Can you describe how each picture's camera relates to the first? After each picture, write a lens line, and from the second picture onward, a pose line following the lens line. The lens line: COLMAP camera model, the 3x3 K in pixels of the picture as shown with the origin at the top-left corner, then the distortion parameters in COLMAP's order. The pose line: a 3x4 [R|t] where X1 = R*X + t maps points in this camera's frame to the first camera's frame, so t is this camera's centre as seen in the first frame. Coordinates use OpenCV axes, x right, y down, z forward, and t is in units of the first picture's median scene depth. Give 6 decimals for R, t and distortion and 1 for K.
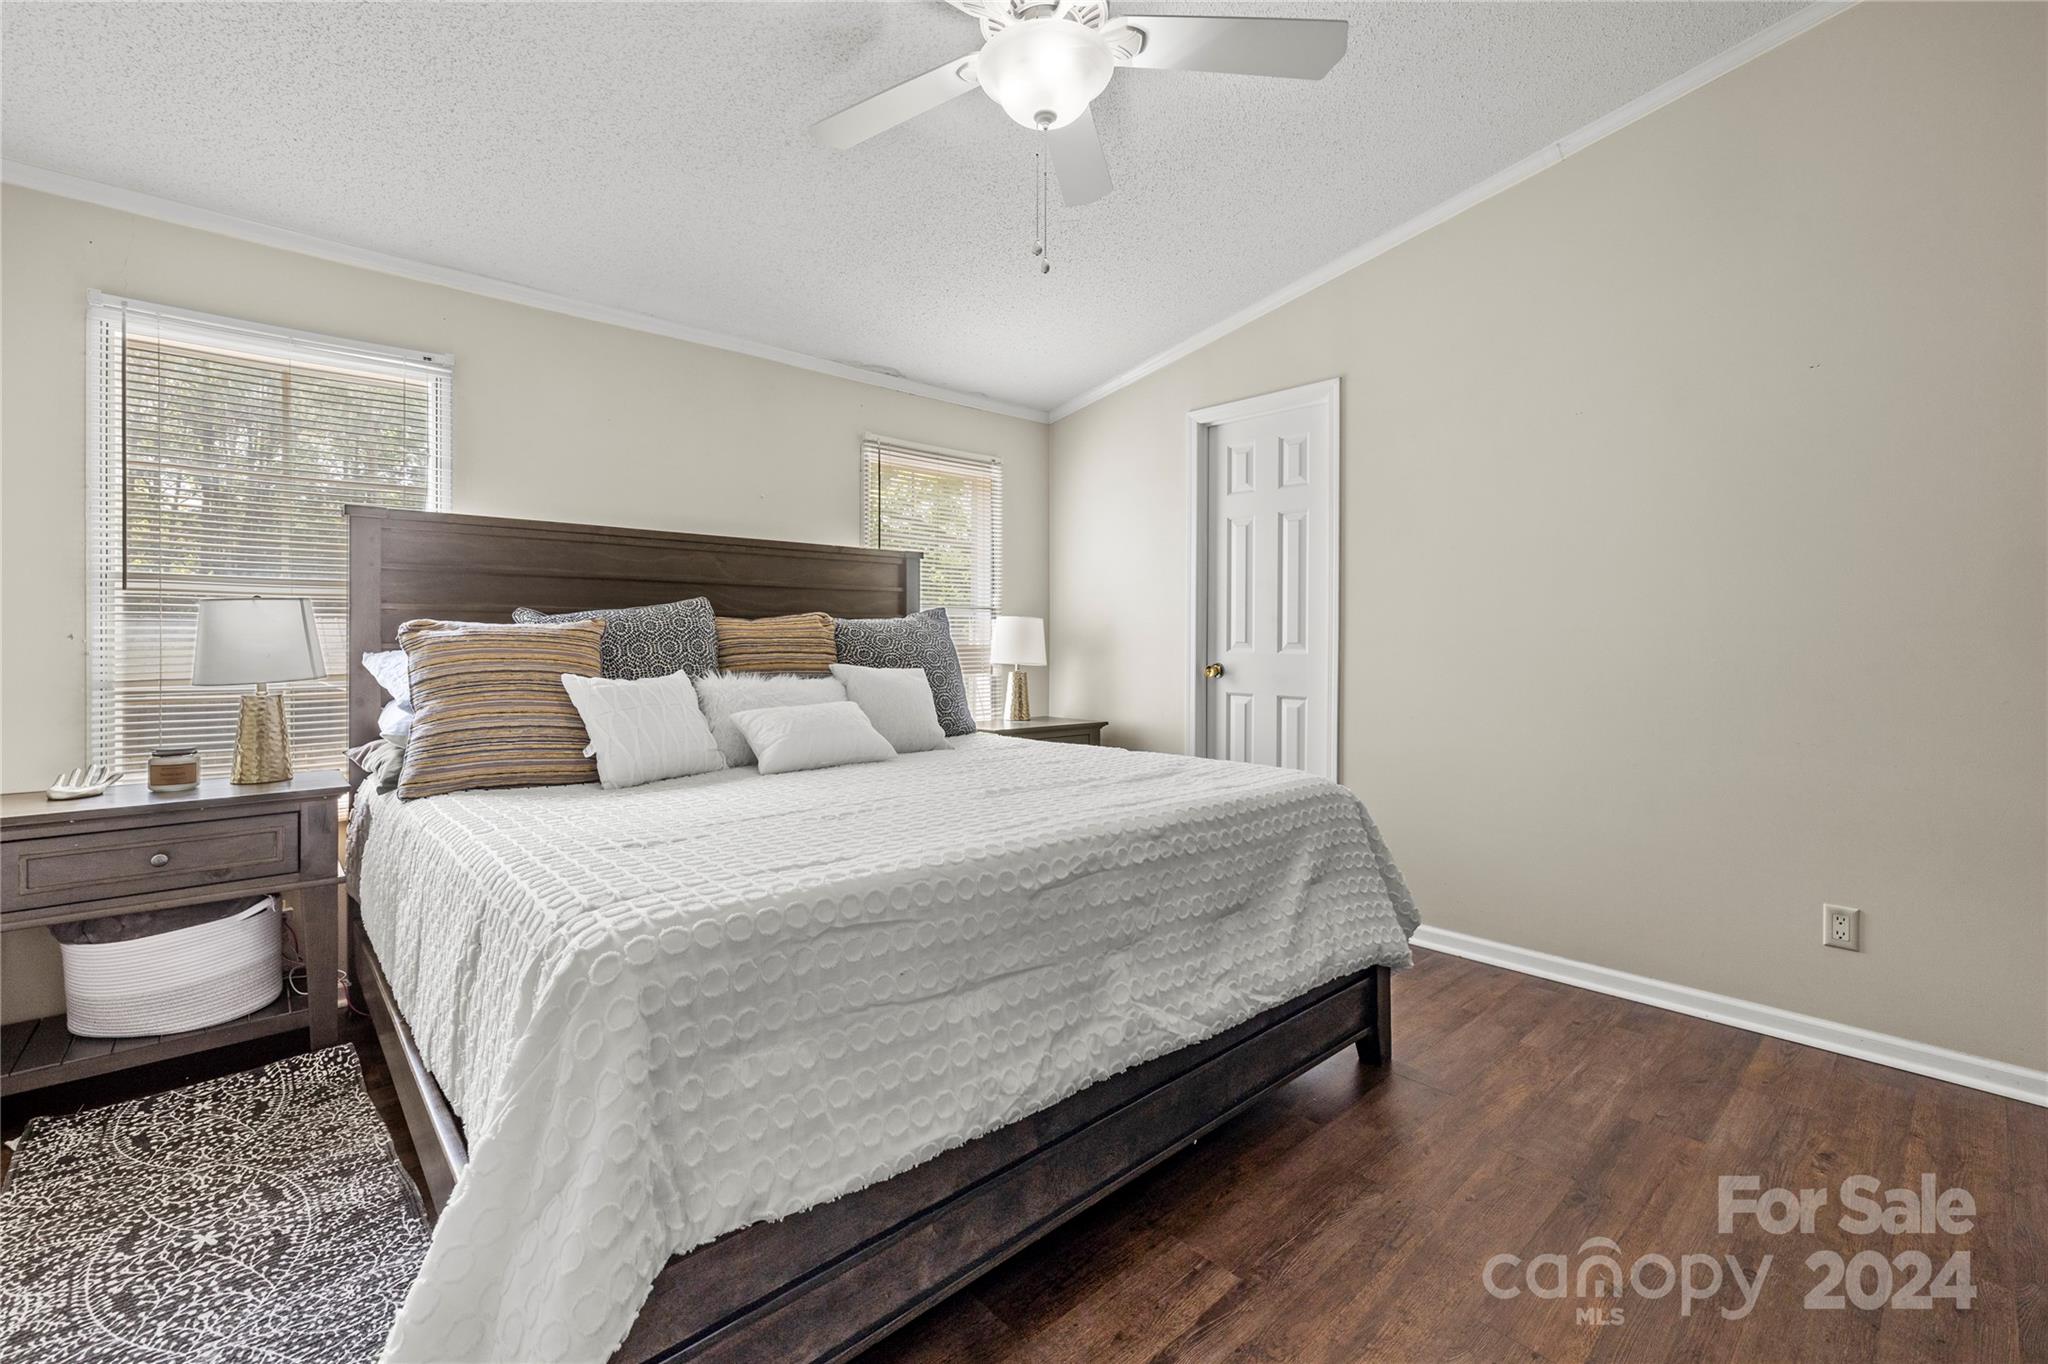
lens RADIAL K [[875.4, 0, 1007.4], [0, 875.4, 641.3], [0, 0, 1]] dist [0.004770, 0.001184]
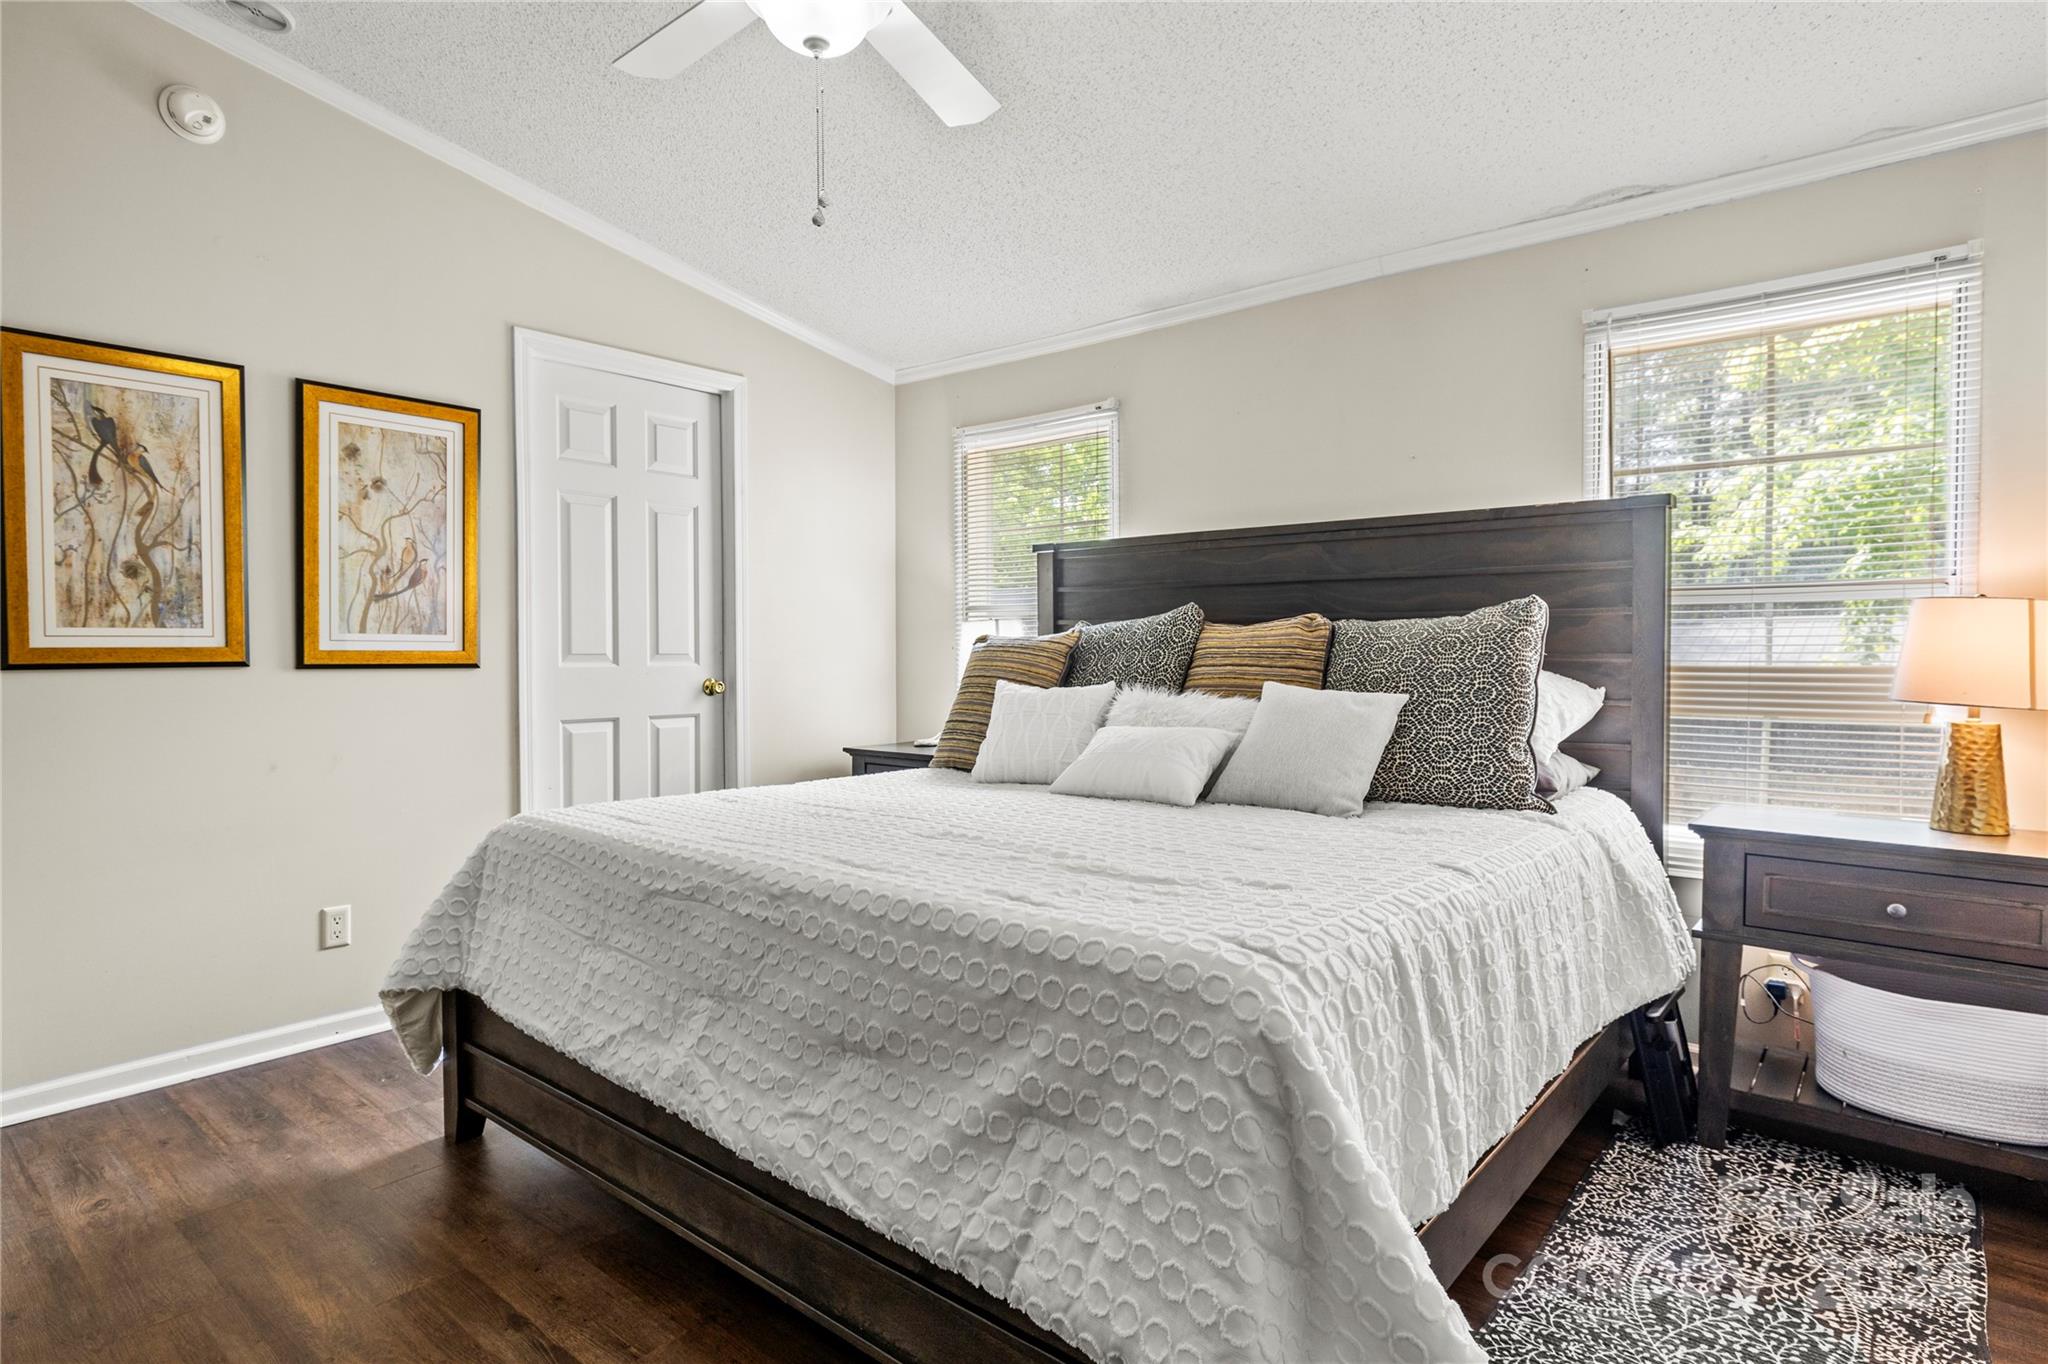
lens RADIAL K [[1096.2, 0, 1021.6], [0, 1096.2, 673.1], [0, 0, 1]] dist [0.005993, -0.000225]
pose [[0.133680, 0.023480, -0.990746, 0.724071], [-0.001297, 0.999723, 0.023518, -0.004157], [0.991024, -0.001858, 0.133673, 0.657872]]
